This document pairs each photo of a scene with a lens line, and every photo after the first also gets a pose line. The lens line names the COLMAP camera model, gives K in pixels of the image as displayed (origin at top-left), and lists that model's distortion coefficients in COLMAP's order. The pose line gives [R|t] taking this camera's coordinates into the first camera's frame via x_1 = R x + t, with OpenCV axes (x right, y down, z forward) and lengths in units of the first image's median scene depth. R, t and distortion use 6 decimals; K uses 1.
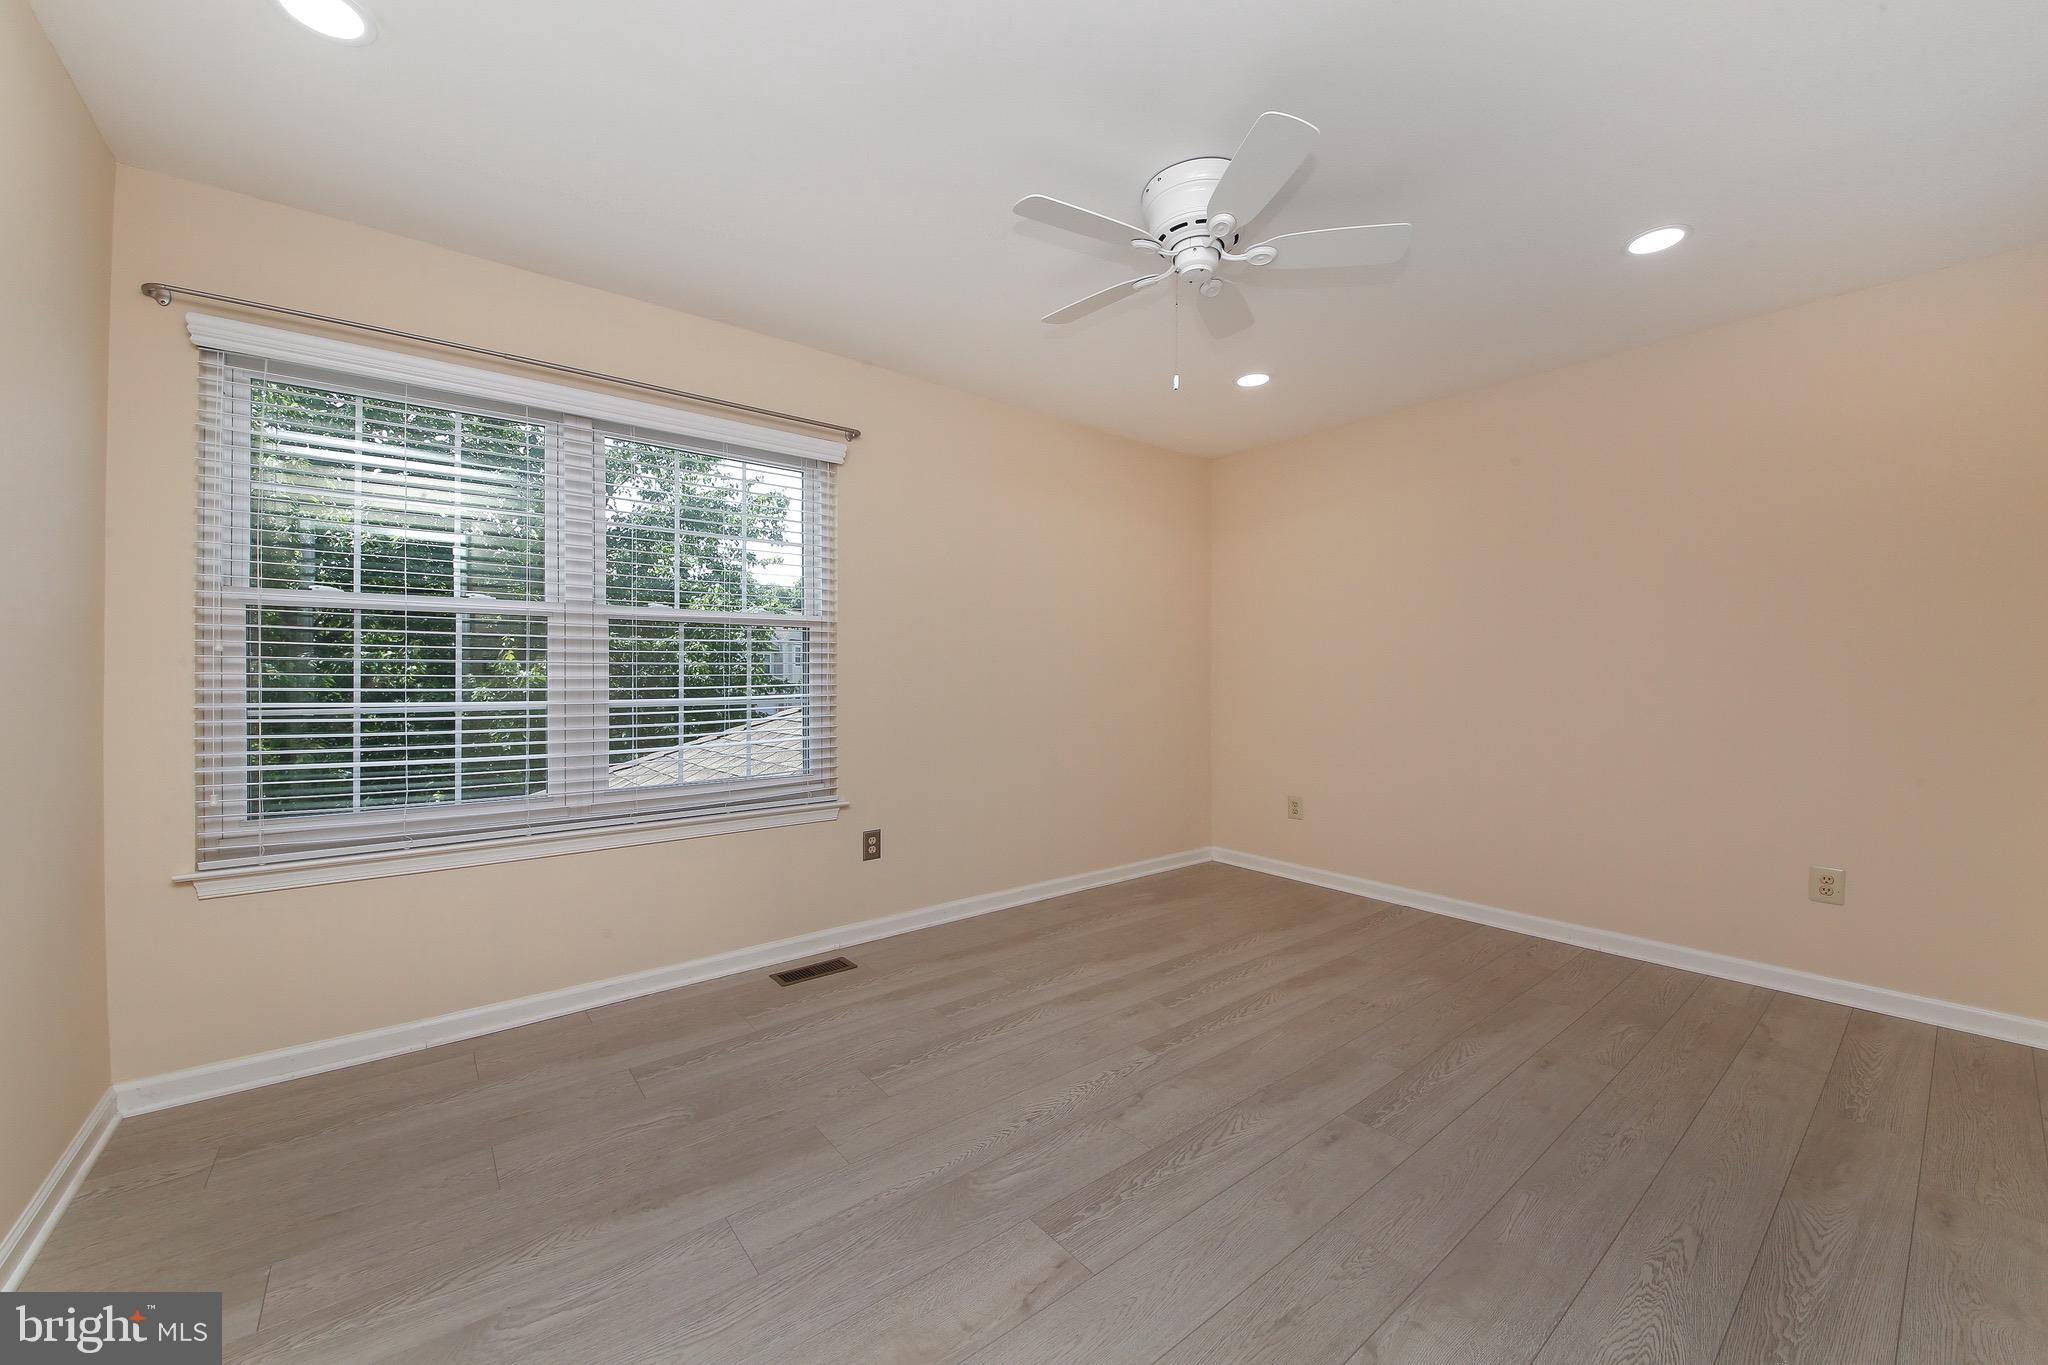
lens RADIAL K [[731.6, 0, 1028.0], [0, 731.6, 680.3], [0, 0, 1]] dist [-0.002636, -0.000789]
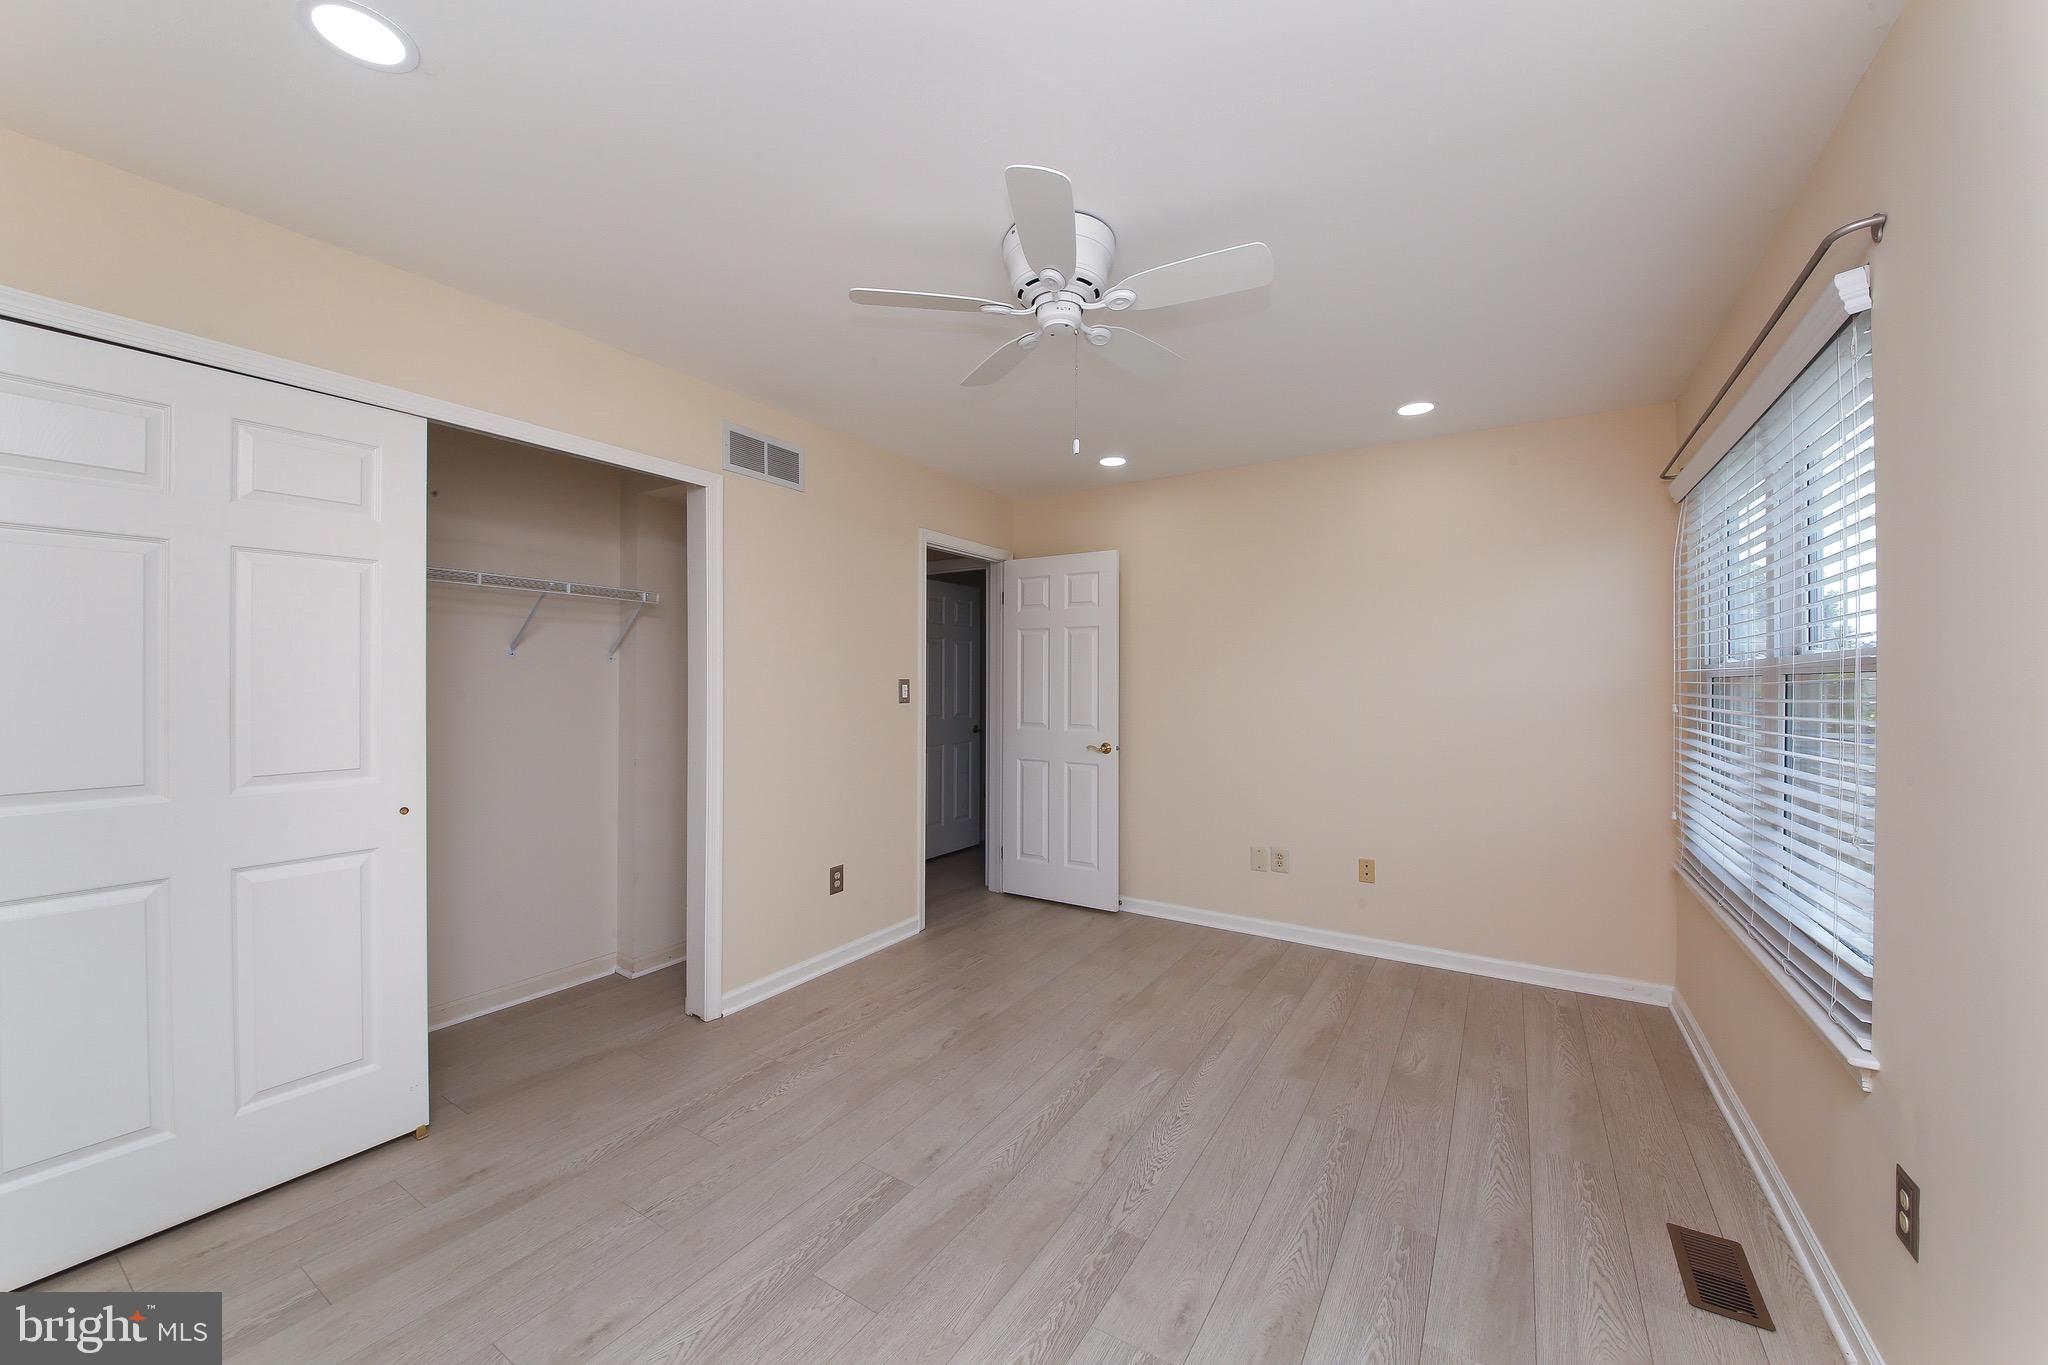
lens RADIAL K [[731.6, 0, 1024.4], [0, 731.6, 686.1], [0, 0, 1]] dist [-0.002636, -0.000789]
pose [[-0.944131, -0.004467, -0.329539, 0.547828], [-0.006482, 0.999966, 0.005016, -0.093134], [0.329506, 0.006872, -0.944129, 1.758198]]
